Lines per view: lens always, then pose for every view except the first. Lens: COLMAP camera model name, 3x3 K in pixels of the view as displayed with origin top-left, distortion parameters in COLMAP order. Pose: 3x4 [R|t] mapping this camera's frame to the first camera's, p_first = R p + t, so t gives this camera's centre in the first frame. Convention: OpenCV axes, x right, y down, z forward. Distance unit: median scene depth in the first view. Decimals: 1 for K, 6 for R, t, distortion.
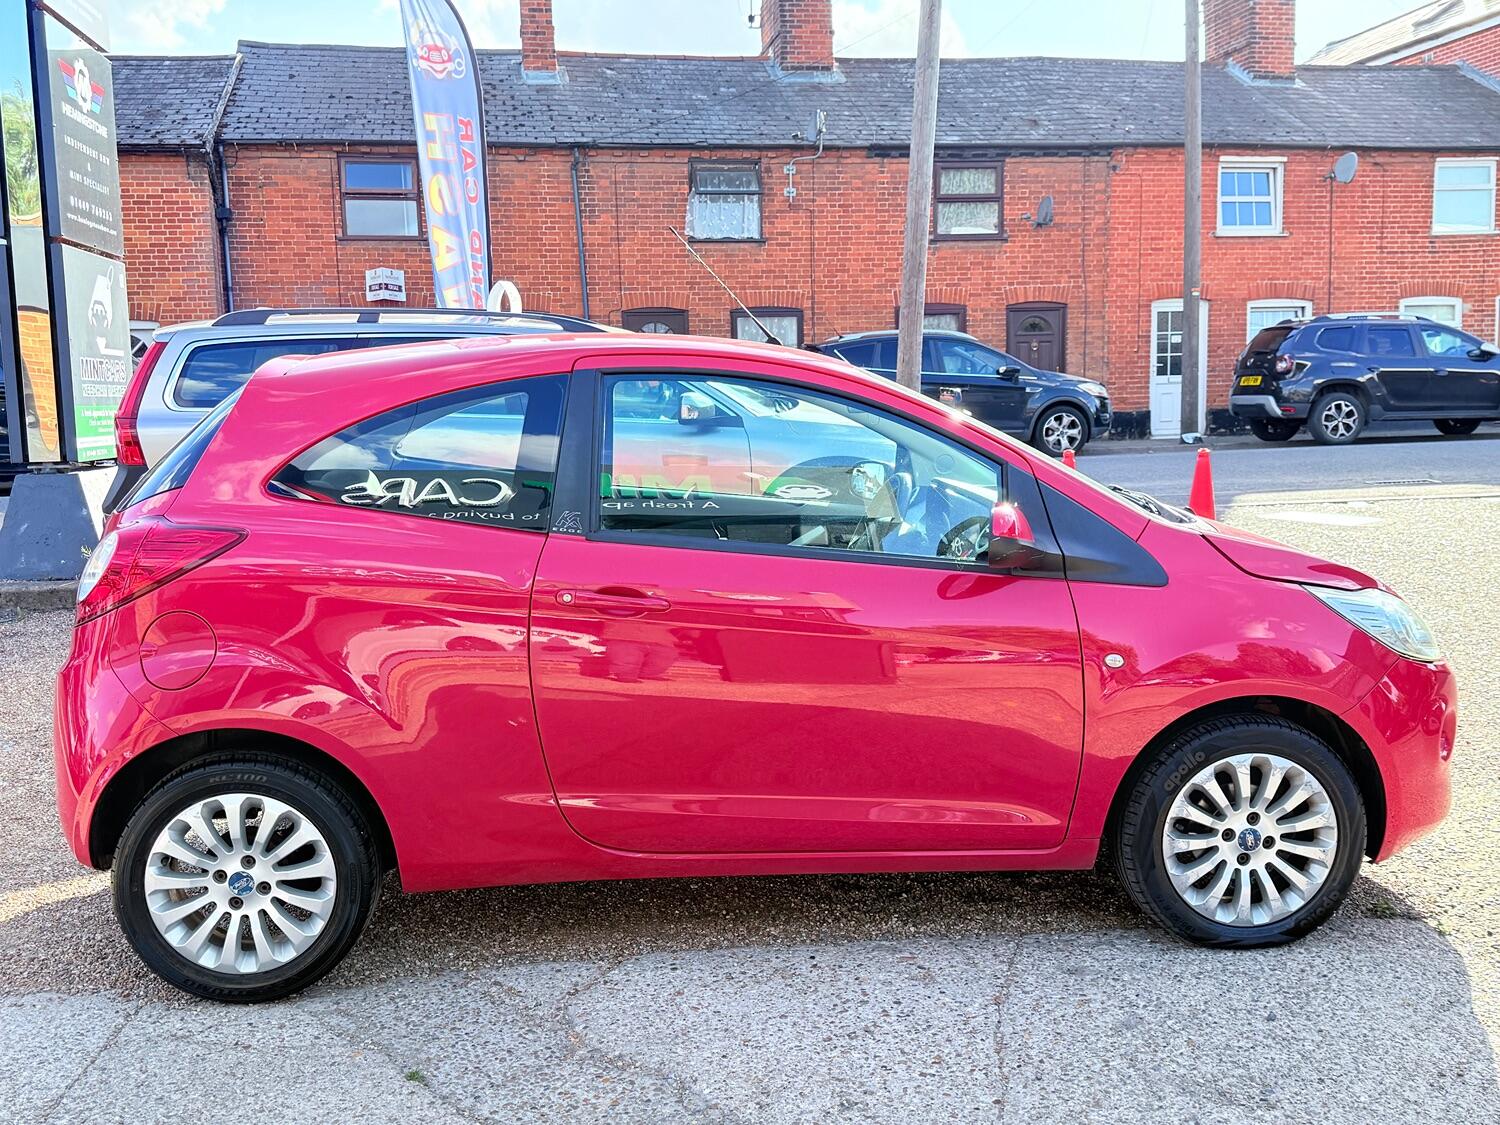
lens RADIAL K [[1403.9, 0, 776.4], [0, 1403.9, 661.7], [0, 0, 1]] dist [0.039020, 0.000000]
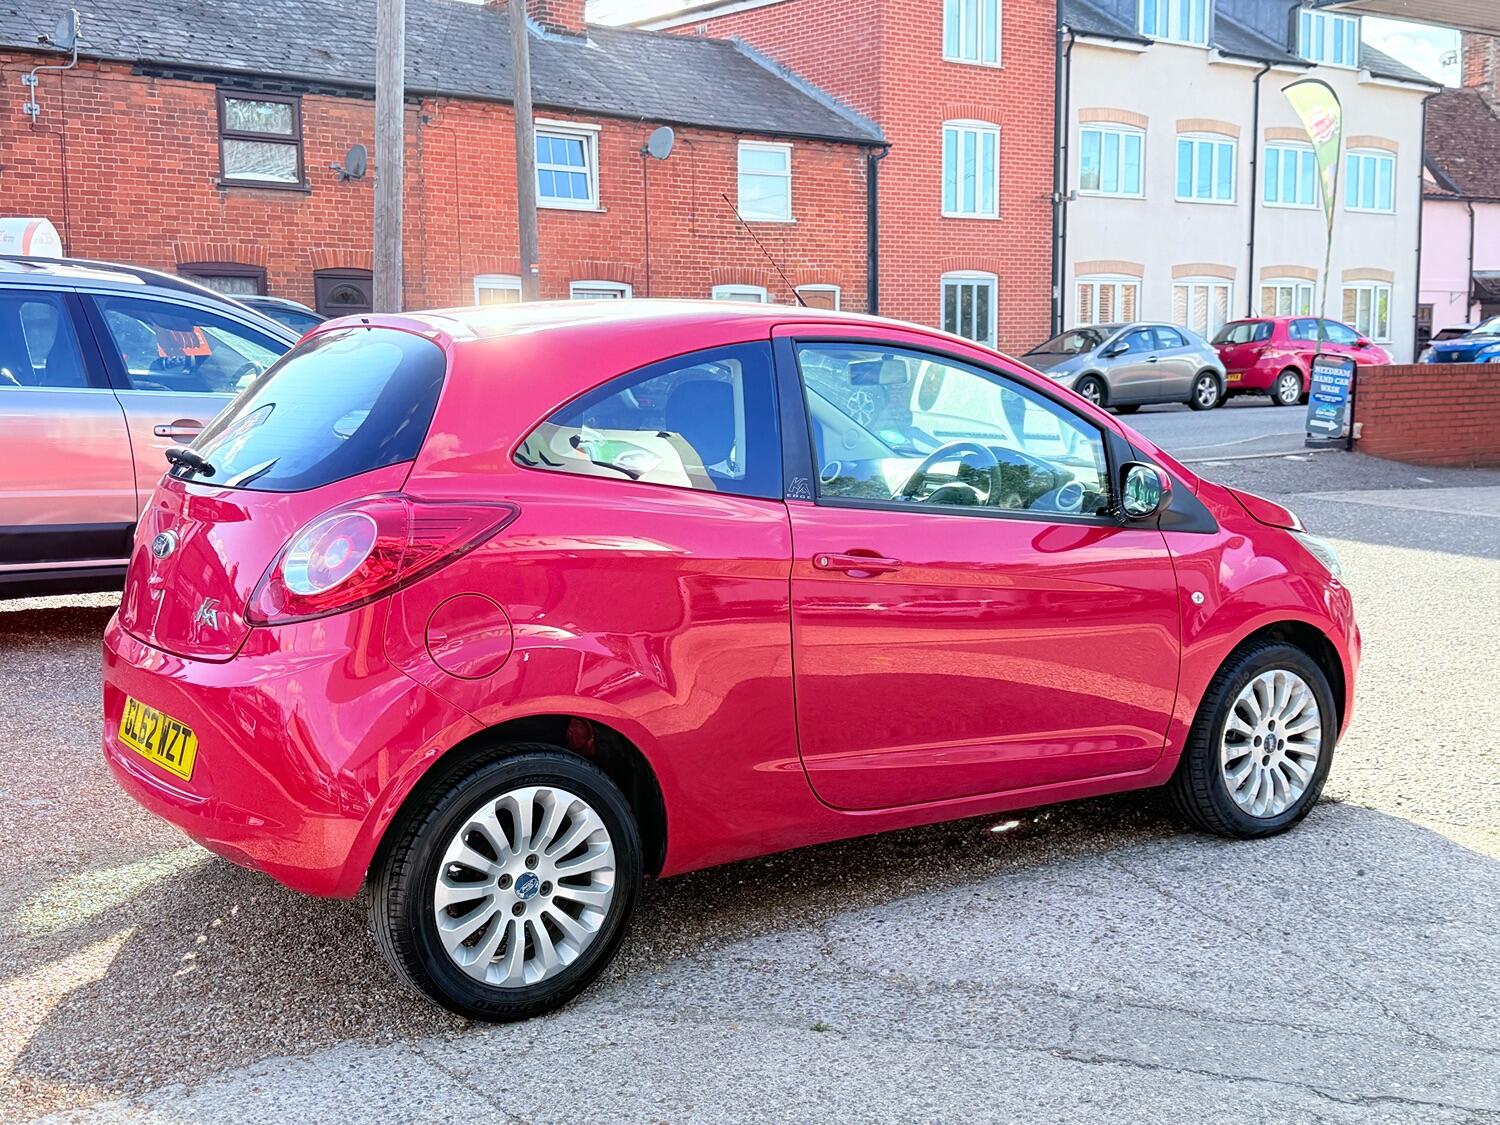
lens RADIAL K [[1743.4, 0, 757.9], [0, 1743.4, 619.7], [0, 0, 1]] dist [0.118041, 0.000000]
pose [[0.862136, -0.059035, 0.503225, -0.150948], [0.085013, 0.995963, -0.028805, 0.004937], [-0.499493, 0.067615, 0.863675, -0.017558]]
